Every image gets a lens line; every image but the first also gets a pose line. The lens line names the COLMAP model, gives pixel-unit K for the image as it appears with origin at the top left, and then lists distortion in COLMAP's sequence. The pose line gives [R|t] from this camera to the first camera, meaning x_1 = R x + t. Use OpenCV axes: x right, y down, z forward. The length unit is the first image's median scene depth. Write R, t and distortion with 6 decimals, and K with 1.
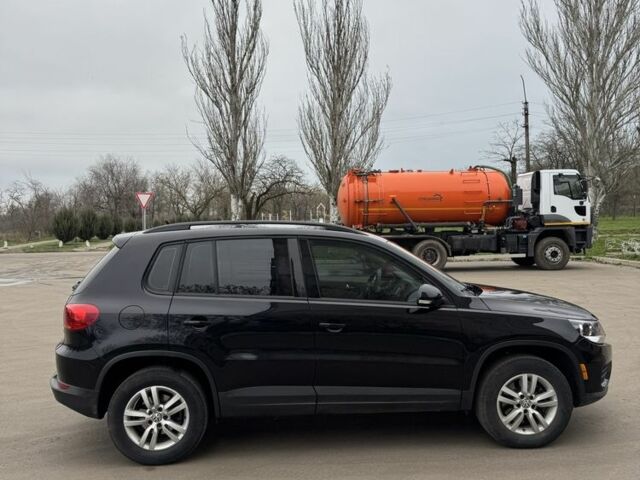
lens RADIAL K [[595.1, 0, 316.1], [0, 595.1, 229.2], [0, 0, 1]] dist [0.012448, -0.021155]
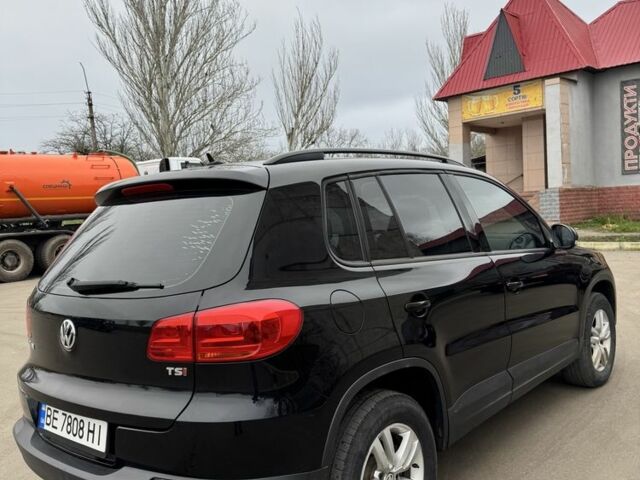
lens RADIAL K [[595.1, 0, 316.1], [0, 595.1, 229.2], [0, 0, 1]] dist [0.012448, -0.021155]
pose [[0.676831, -0.050676, 0.734392, -0.178462], [0.057082, 0.998237, 0.016273, 0.016012], [-0.733922, 0.030907, 0.678530, 0.164724]]
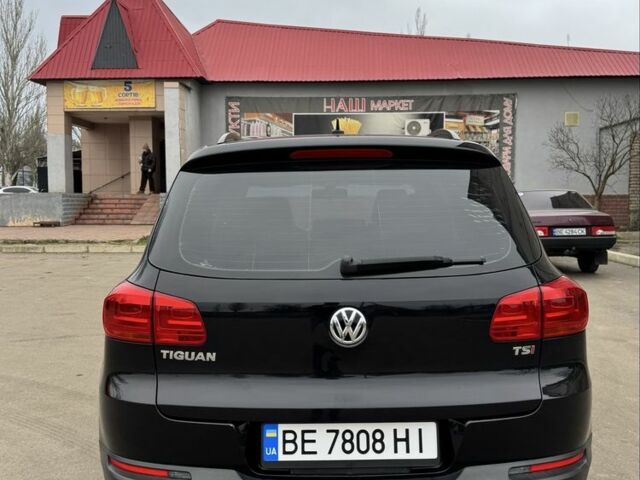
lens RADIAL K [[617.5, 0, 320.0], [0, 617.5, 240.0], [0, 0, 1]] dist [0.169912, -0.355491]
pose [[0.033505, -0.050371, 0.998168, -0.469131], [0.010591, 0.998691, 0.050042, 0.025365], [-0.999382, 0.008895, 0.033994, 0.937812]]
